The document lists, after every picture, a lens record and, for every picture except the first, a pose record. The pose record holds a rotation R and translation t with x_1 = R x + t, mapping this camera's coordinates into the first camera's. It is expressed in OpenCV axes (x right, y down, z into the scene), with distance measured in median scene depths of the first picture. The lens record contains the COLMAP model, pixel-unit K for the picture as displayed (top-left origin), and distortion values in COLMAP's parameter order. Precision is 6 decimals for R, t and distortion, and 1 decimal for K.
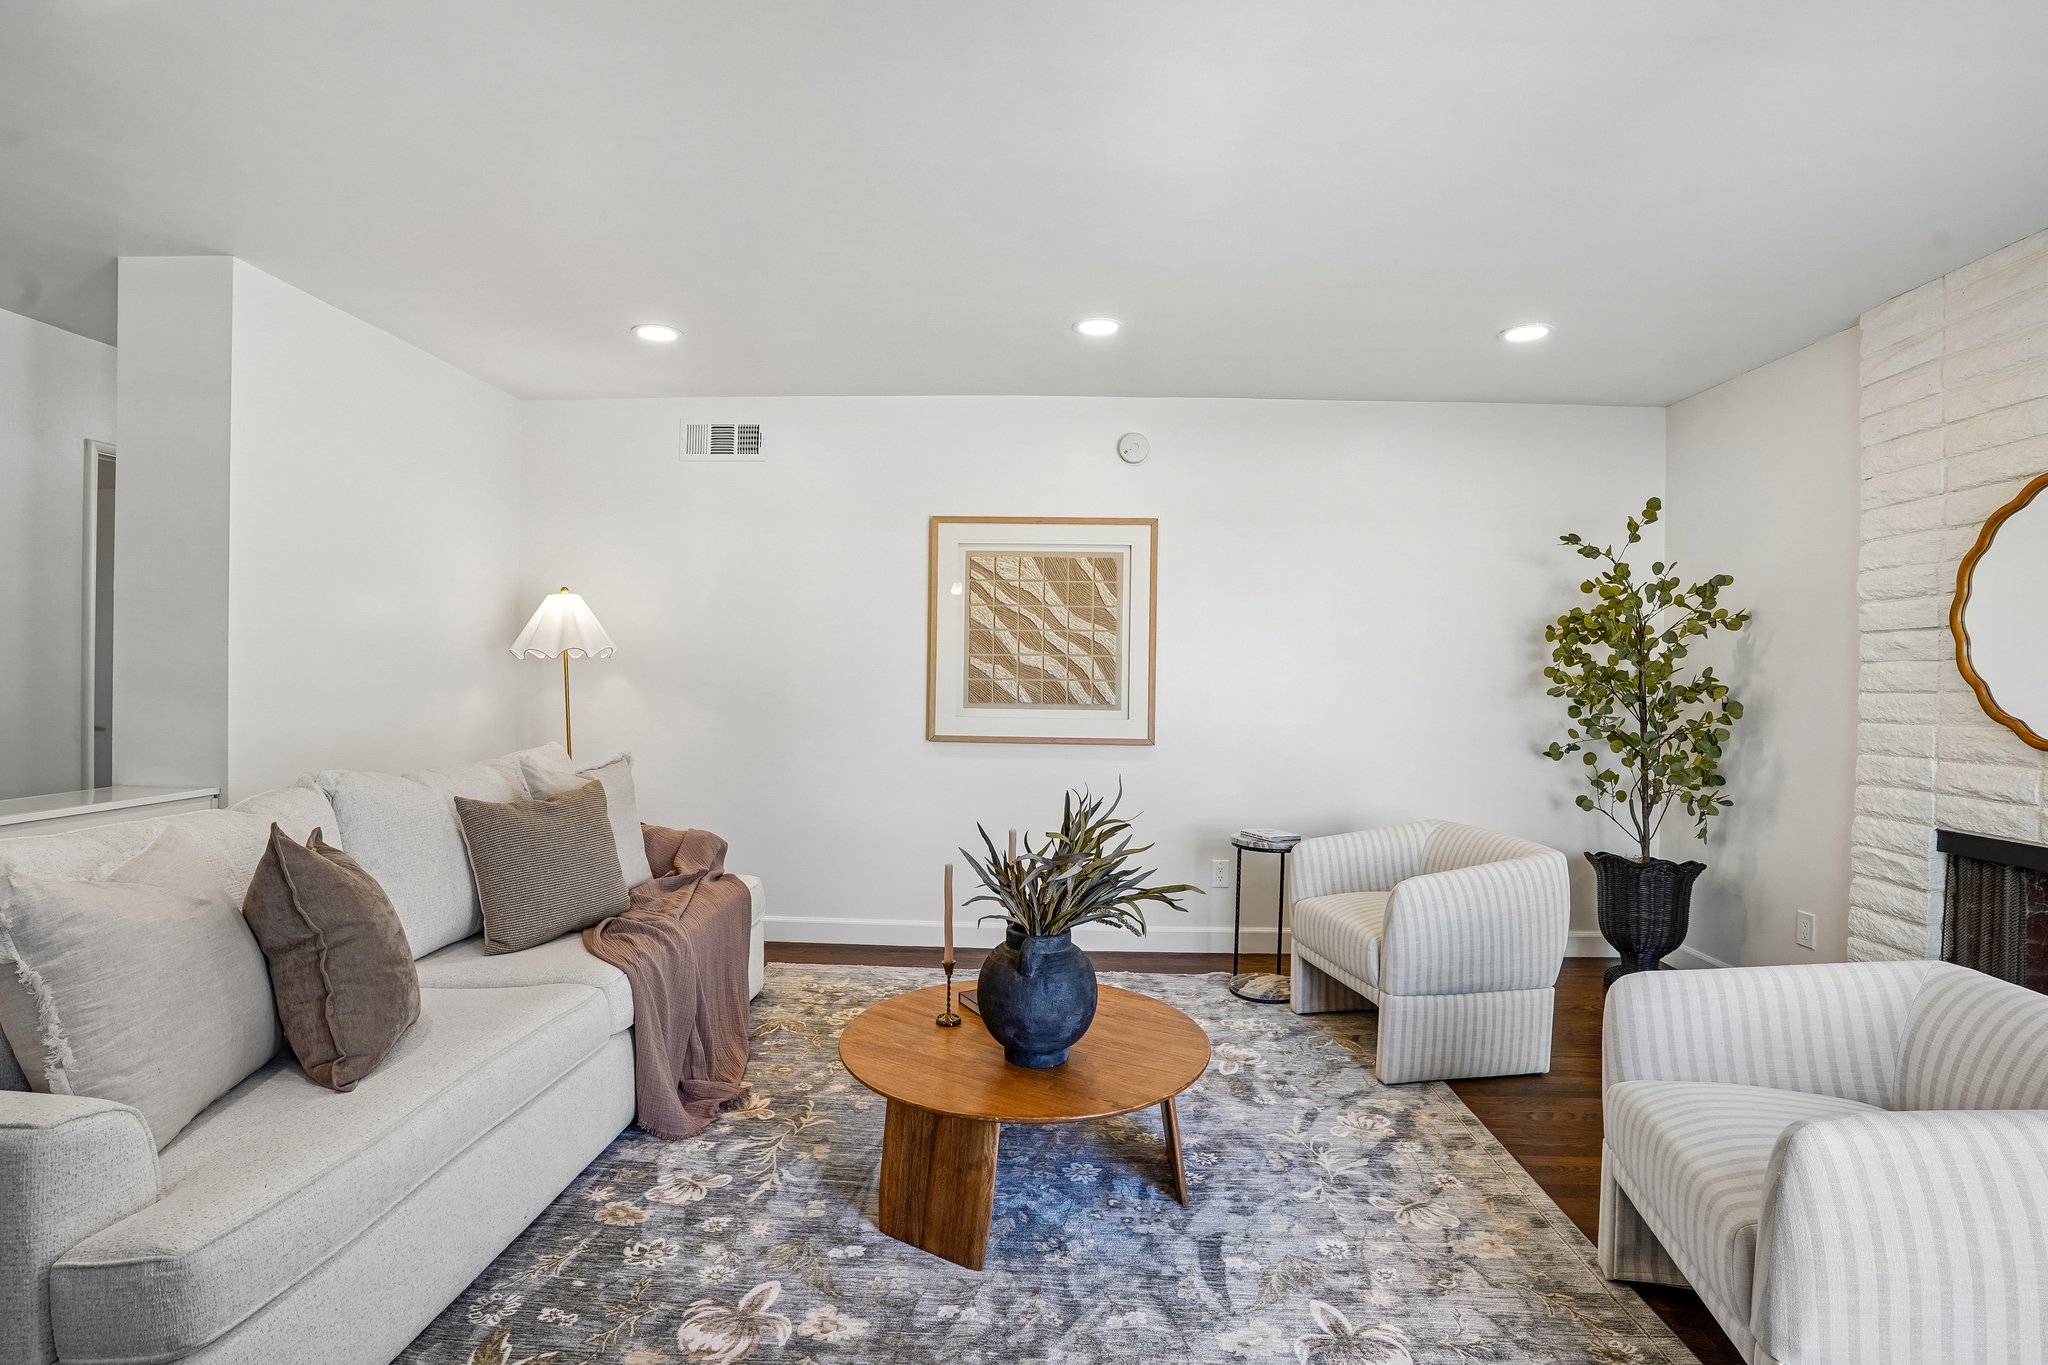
lens RADIAL K [[957.4, 0, 1034.6], [0, 957.4, 678.1], [0, 0, 1]] dist [-0.059257, 0.021548]
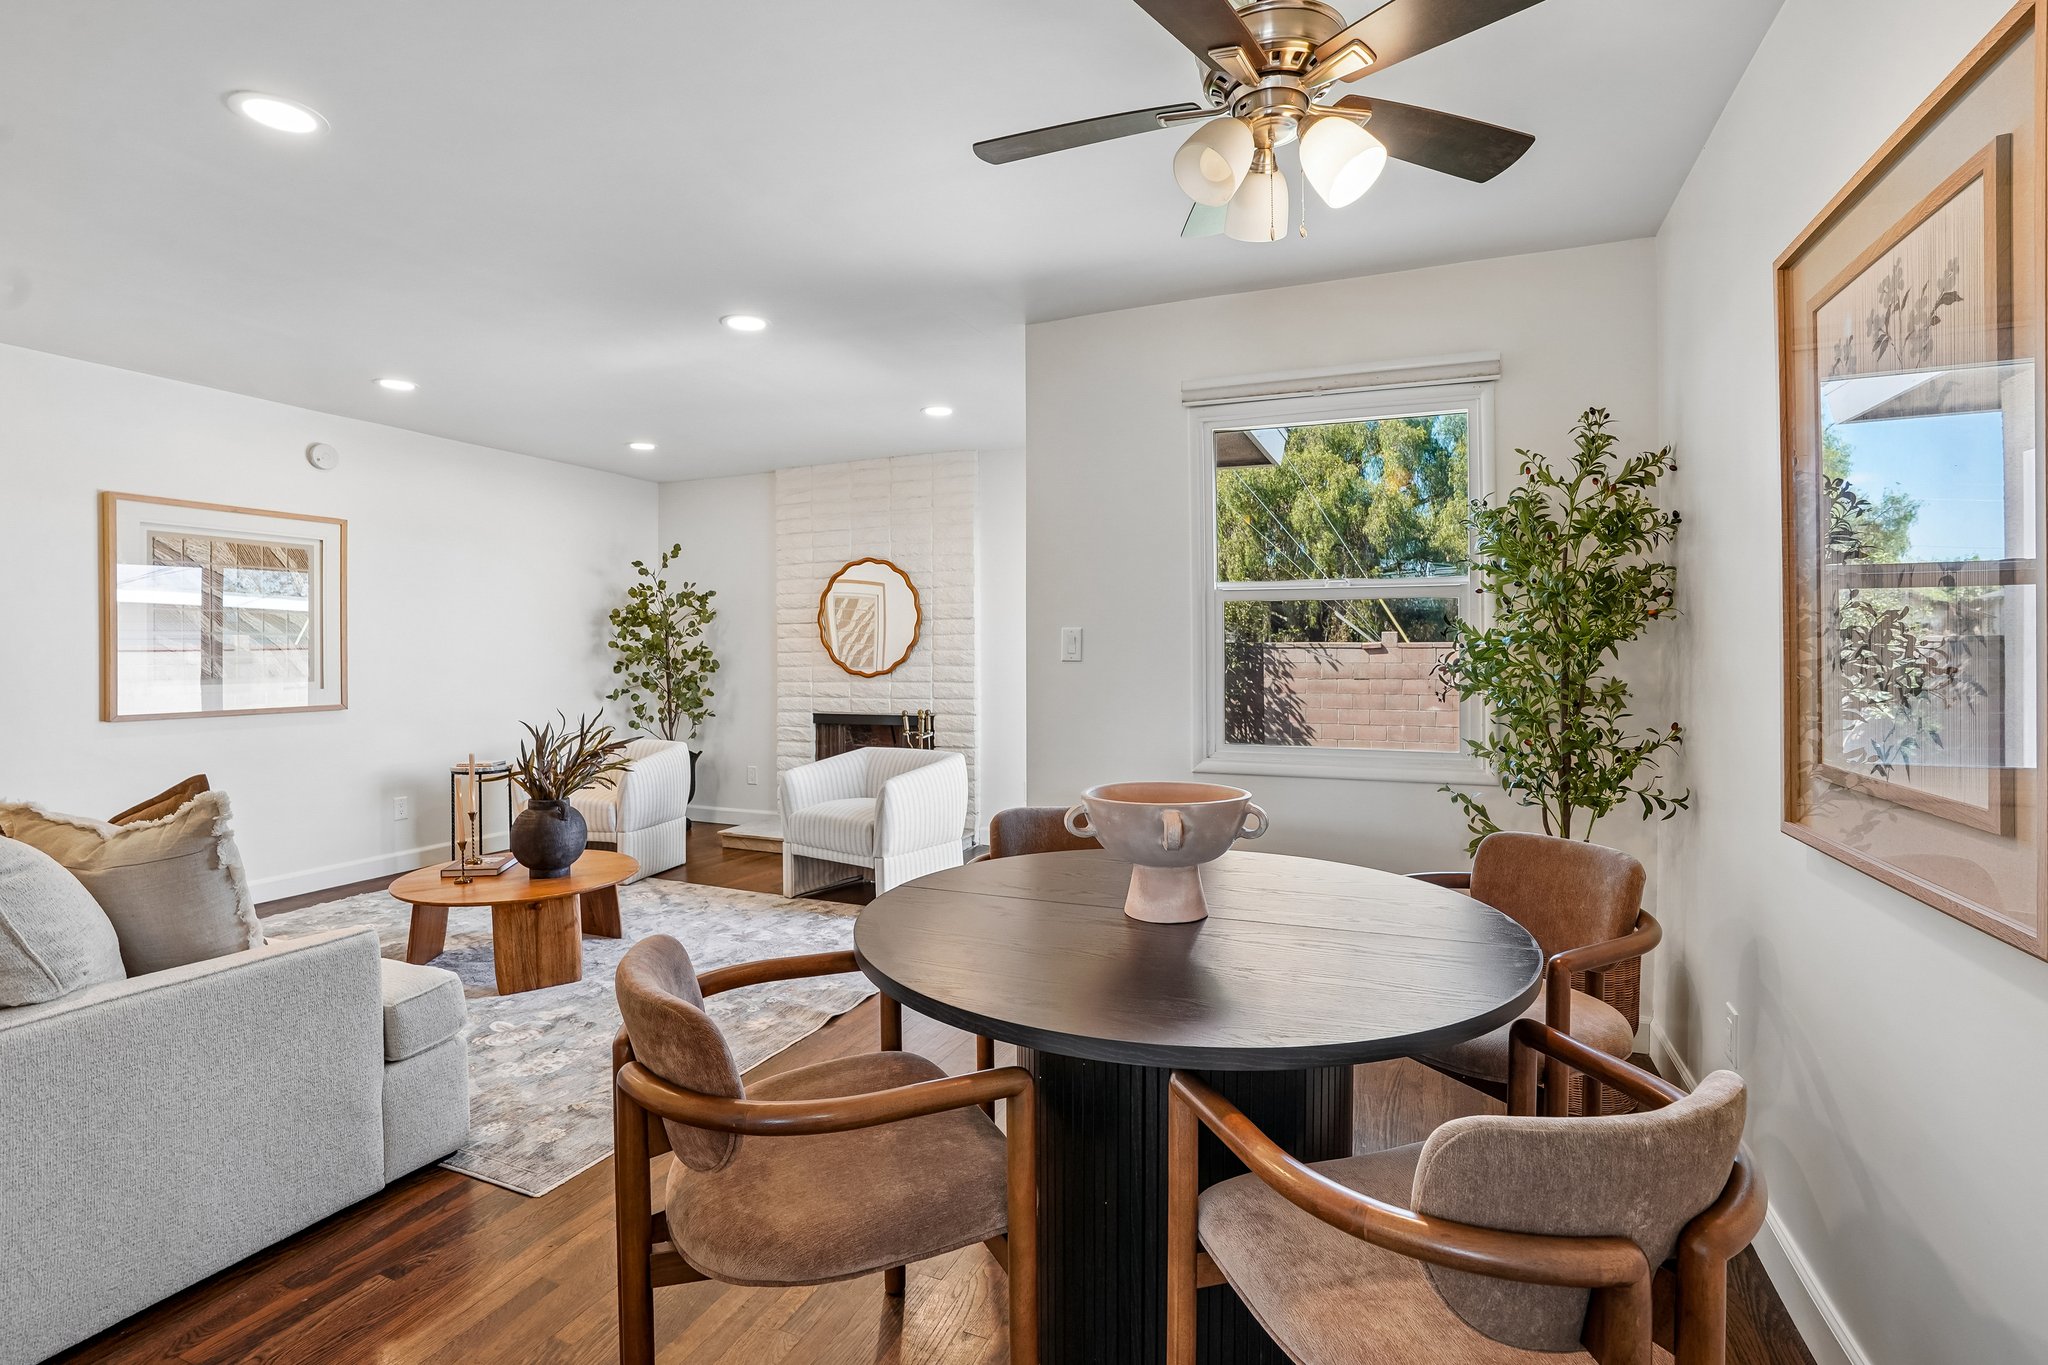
lens RADIAL K [[957.4, 0, 1020.3], [0, 957.4, 644.0], [0, 0, 1]] dist [-0.059257, 0.021548]
pose [[0.366627, -0.010255, 0.930311, -0.727276], [0.013968, 0.999887, 0.005517, -0.006930], [-0.930263, 0.010972, 0.366729, -0.233011]]
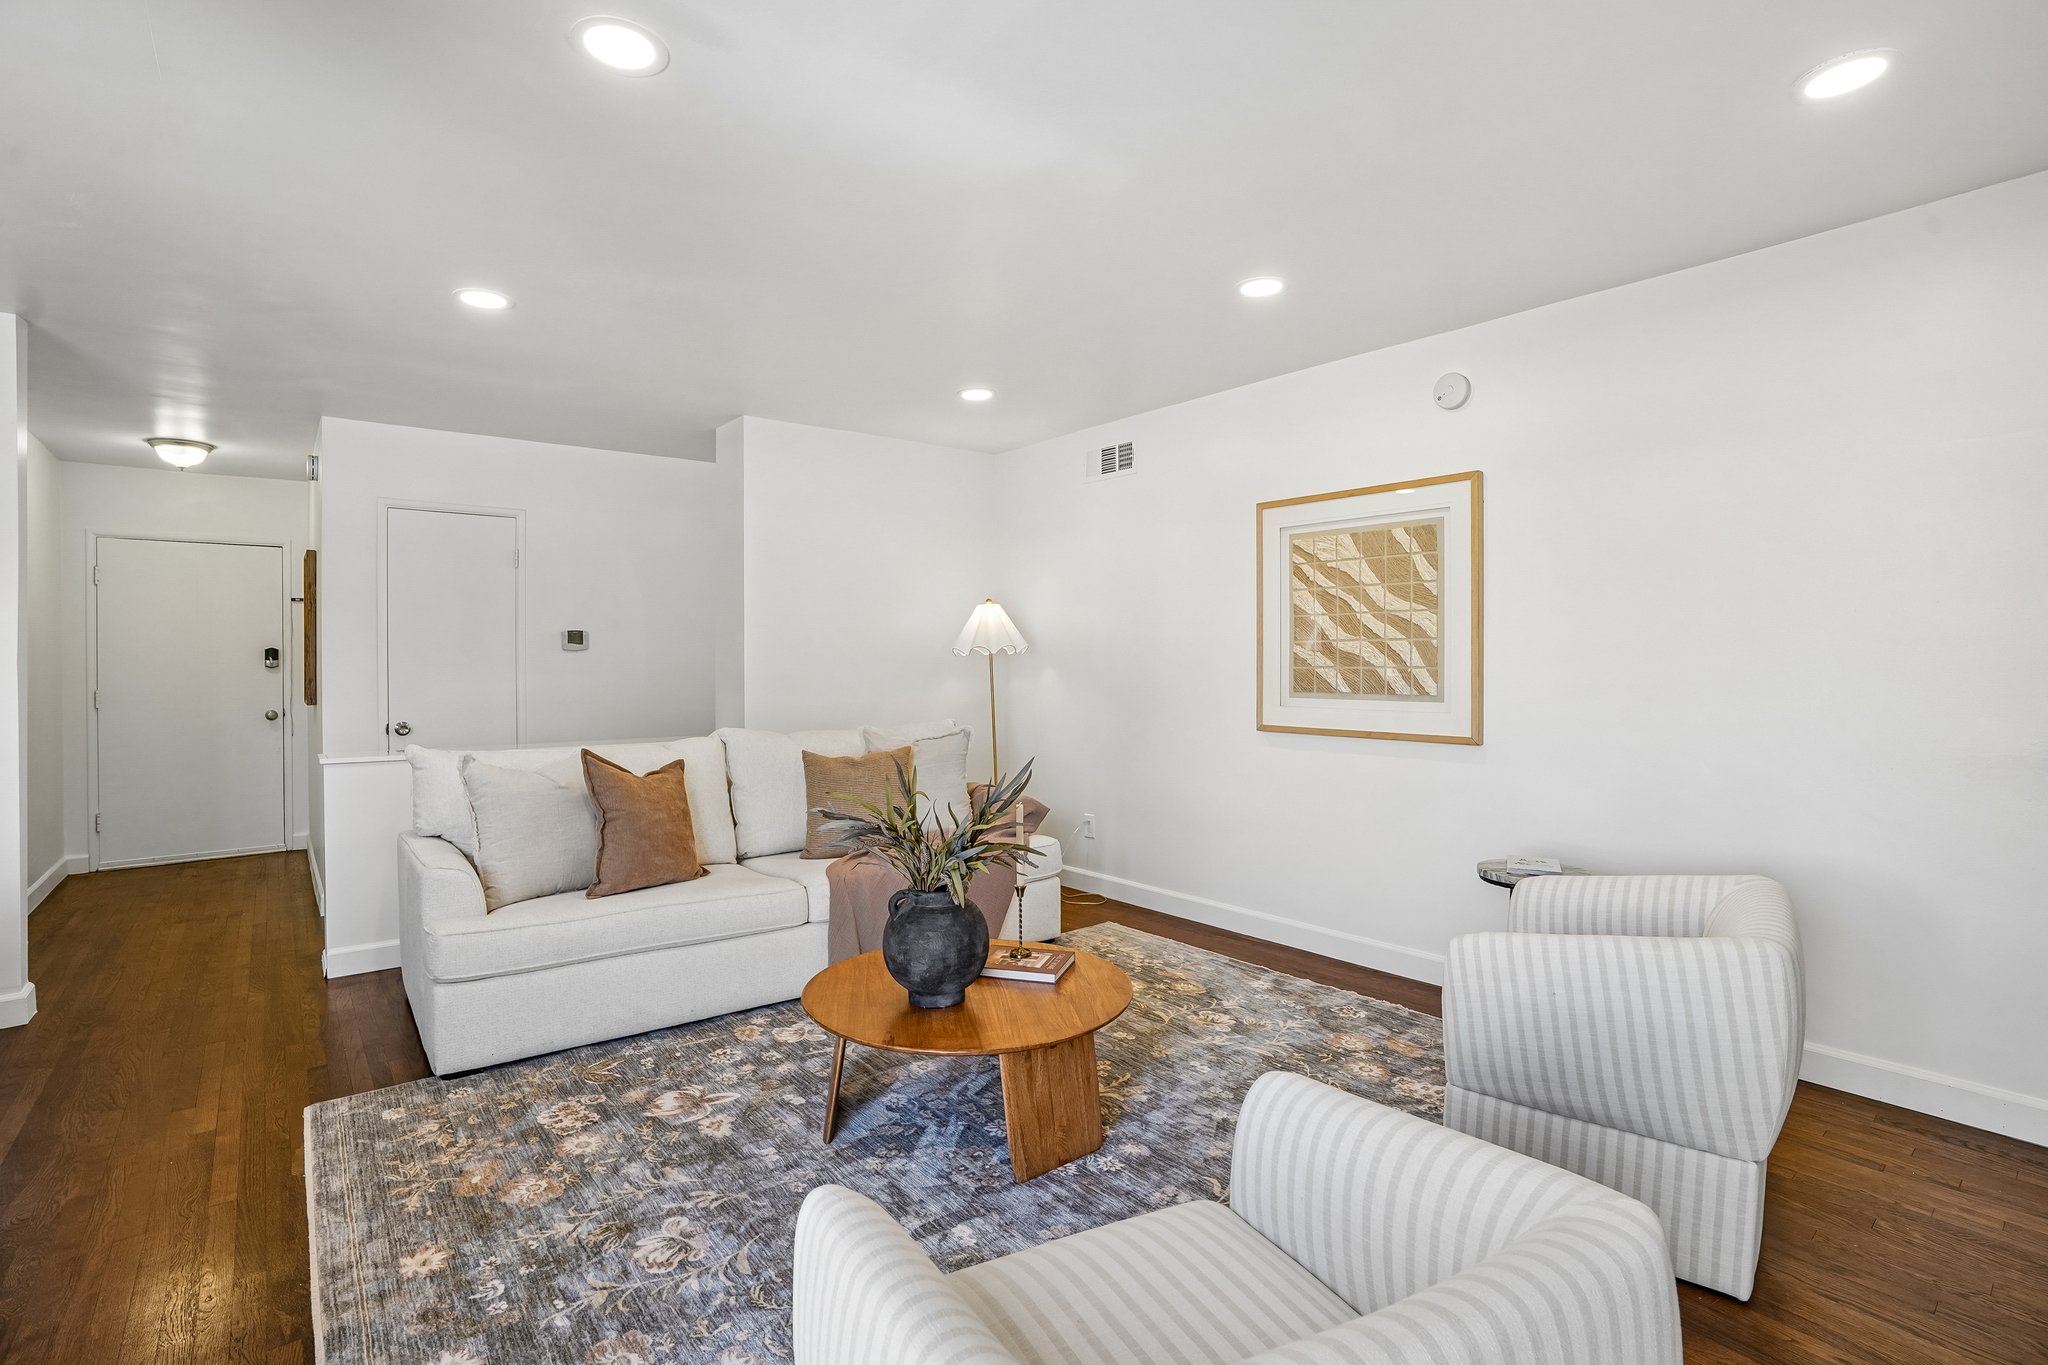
lens RADIAL K [[957.4, 0, 1028.2], [0, 957.4, 668.2], [0, 0, 1]] dist [-0.059257, 0.021548]
pose [[0.658714, -0.009537, -0.752333, 0.542714], [0.006962, 0.999954, -0.006580, 0.006583], [0.752361, -0.000903, 0.658750, 0.194697]]
